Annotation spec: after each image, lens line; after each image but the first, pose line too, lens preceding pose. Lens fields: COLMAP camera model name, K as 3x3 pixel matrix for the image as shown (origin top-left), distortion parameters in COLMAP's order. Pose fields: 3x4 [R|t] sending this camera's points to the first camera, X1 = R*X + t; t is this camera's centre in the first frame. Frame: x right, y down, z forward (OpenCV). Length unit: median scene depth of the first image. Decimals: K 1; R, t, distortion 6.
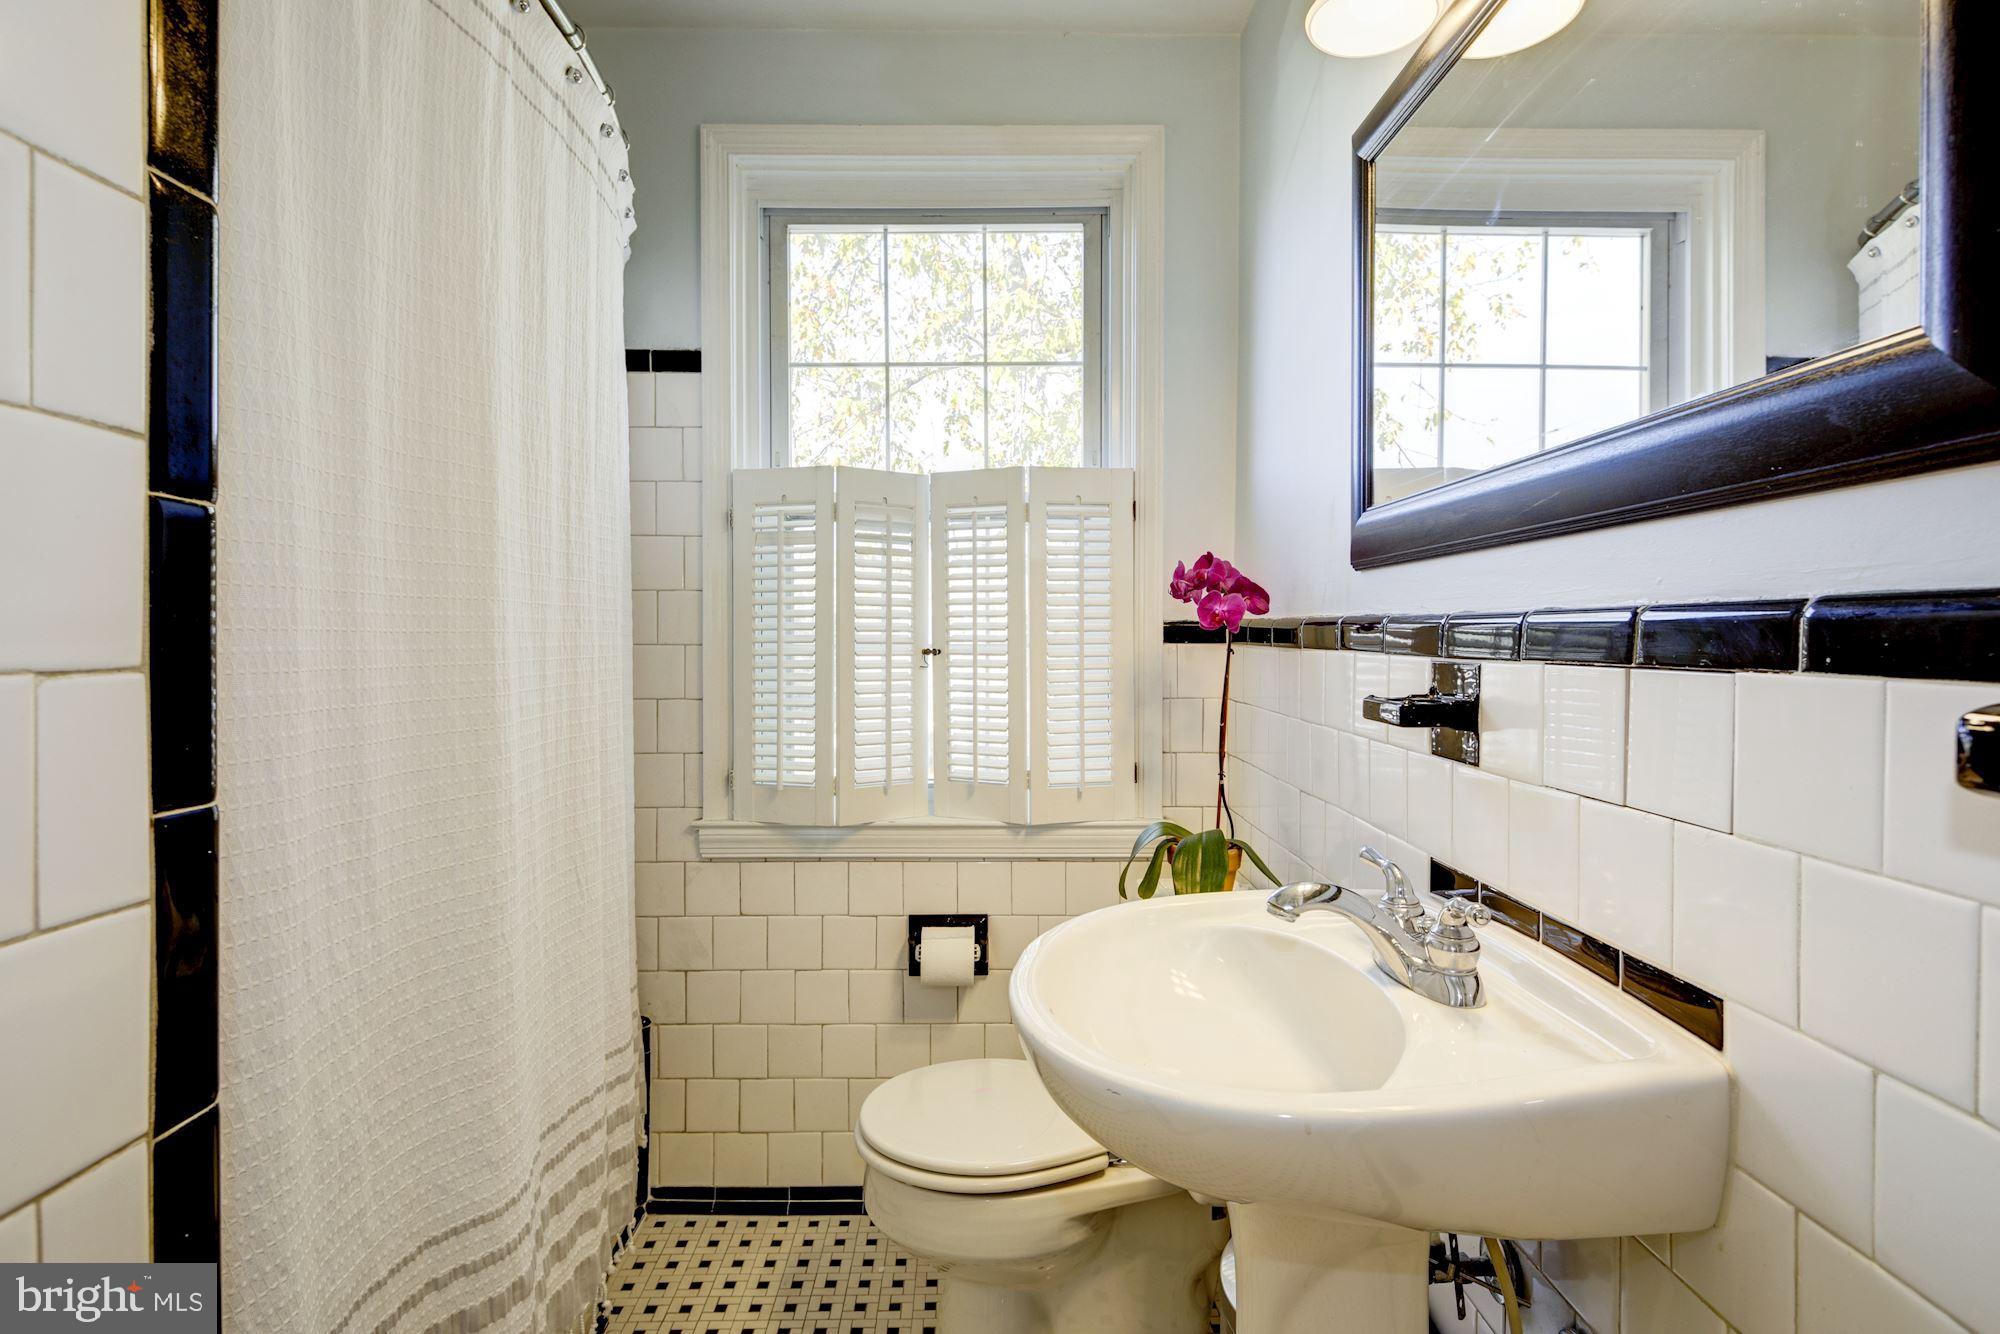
lens RADIAL K [[959.2, 0, 997.6], [0, 959.2, 666.3], [0, 0, 1]] dist [0.002466, -0.004530]
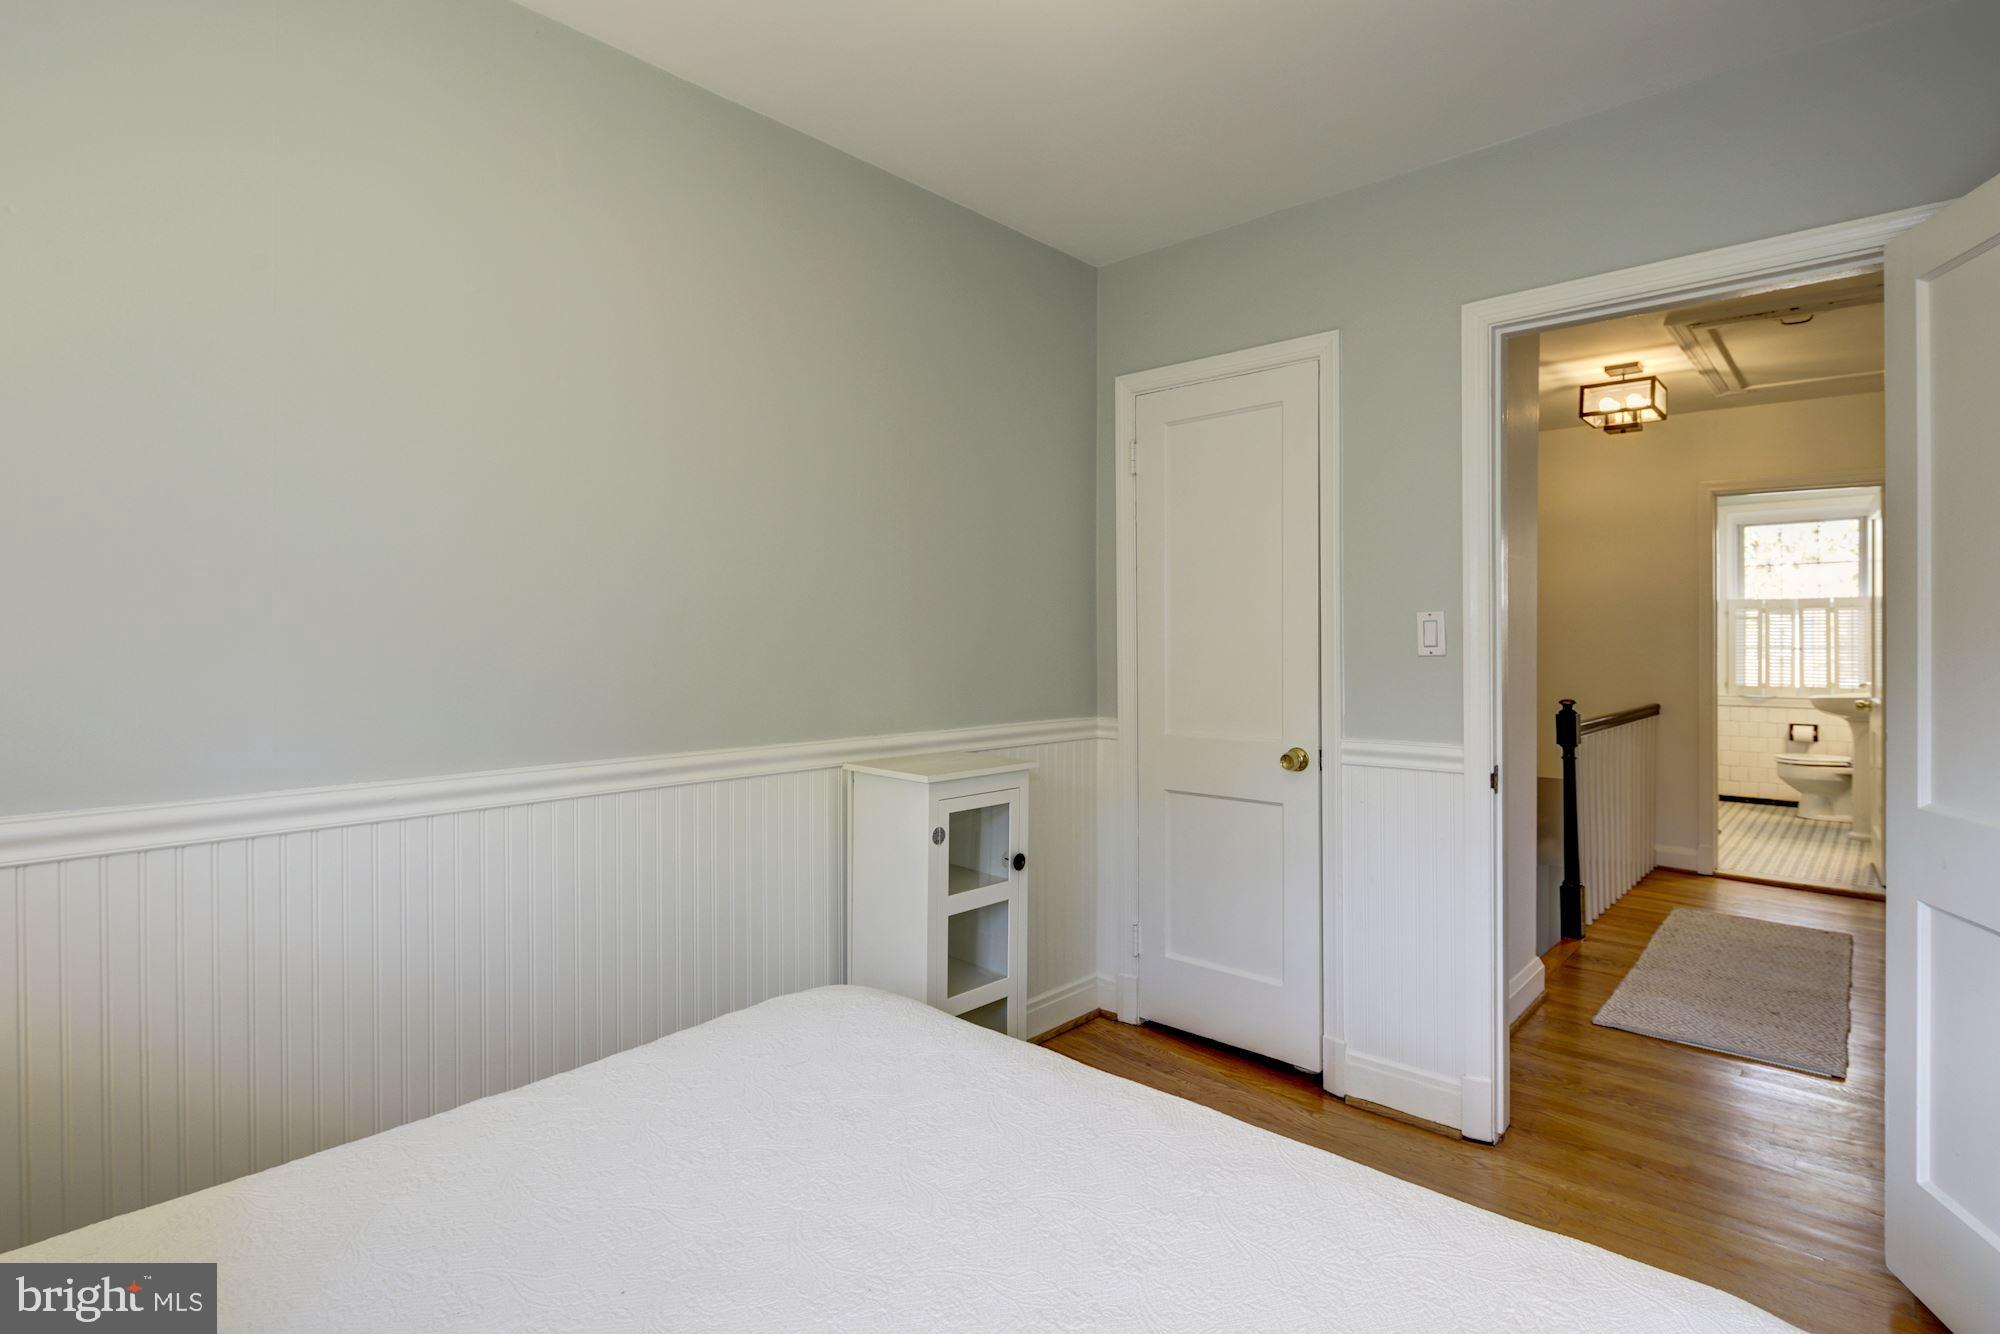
lens RADIAL K [[959.2, 0, 1015.0], [0, 959.2, 653.0], [0, 0, 1]] dist [0.002466, -0.004530]
pose [[0.714250, -0.003201, -0.699883, 0.344344], [0.000100, 0.999990, -0.004472, 0.015243], [0.699891, 0.003125, 0.714243, -3.540460]]
